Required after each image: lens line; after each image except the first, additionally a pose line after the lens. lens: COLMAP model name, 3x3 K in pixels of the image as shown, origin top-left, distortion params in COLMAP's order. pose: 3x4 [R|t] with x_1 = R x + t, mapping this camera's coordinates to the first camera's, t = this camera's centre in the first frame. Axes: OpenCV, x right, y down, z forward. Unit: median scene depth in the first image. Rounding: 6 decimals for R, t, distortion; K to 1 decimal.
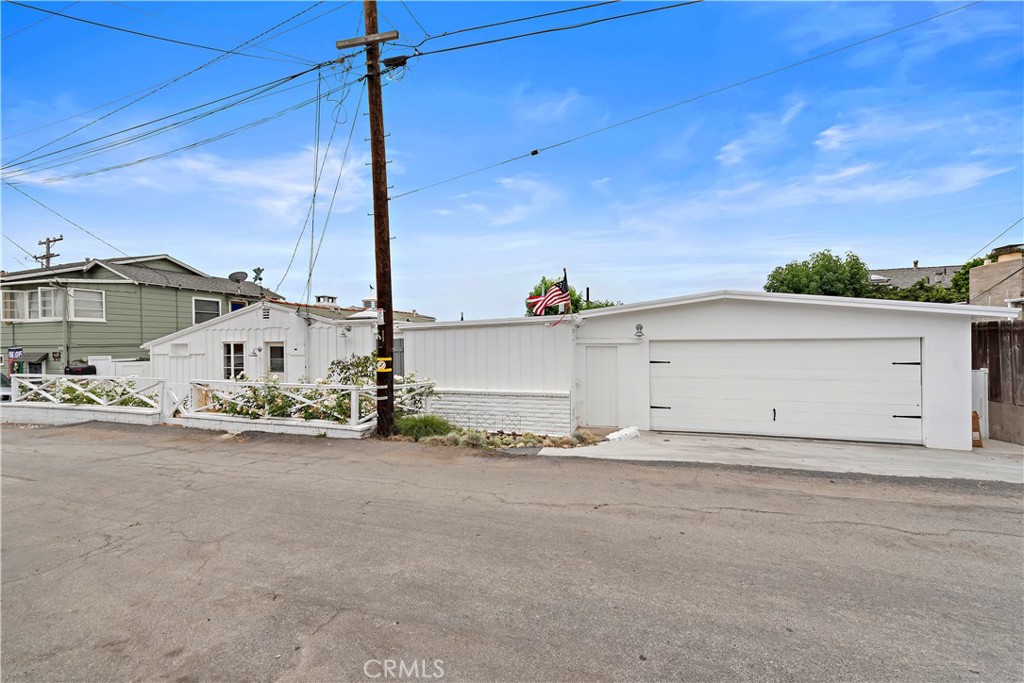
lens RADIAL K [[404.5, 0, 512.5], [0, 404.5, 341.7], [0, 0, 1]] dist [-0.001389, -0.000044]
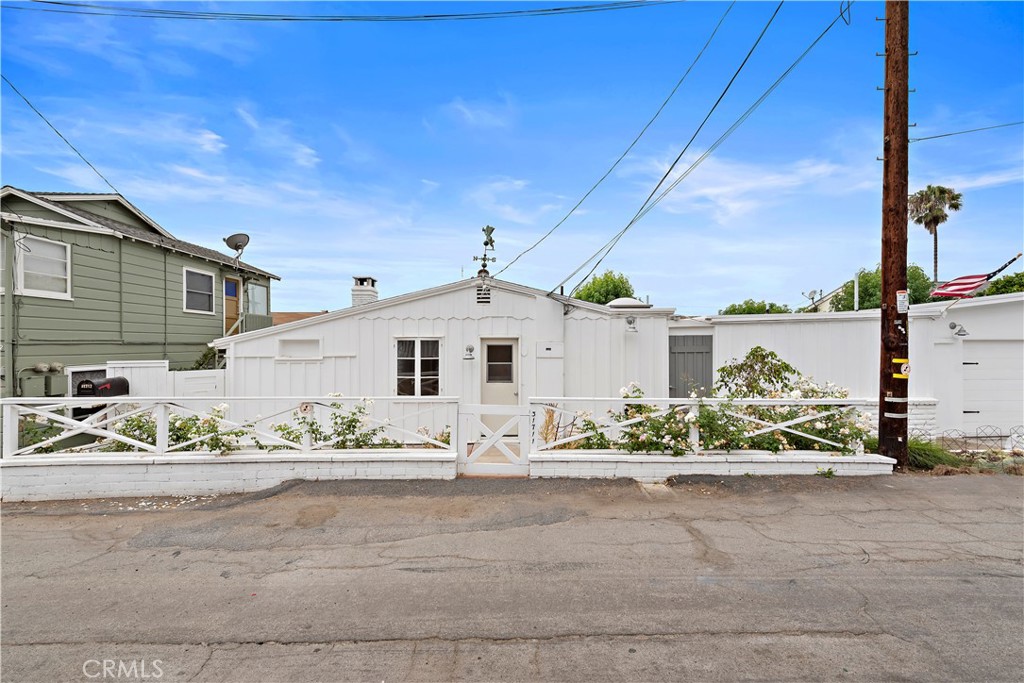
lens RADIAL K [[431.3, 0, 470.8], [0, 431.3, 350.7], [0, 0, 1]] dist [0.002373, 0.000003]
pose [[0.951545, 0.002157, 0.307502, -0.788215], [-0.006451, 0.999895, 0.012947, 0.011782], [-0.307441, -0.014303, 0.951460, 0.307918]]
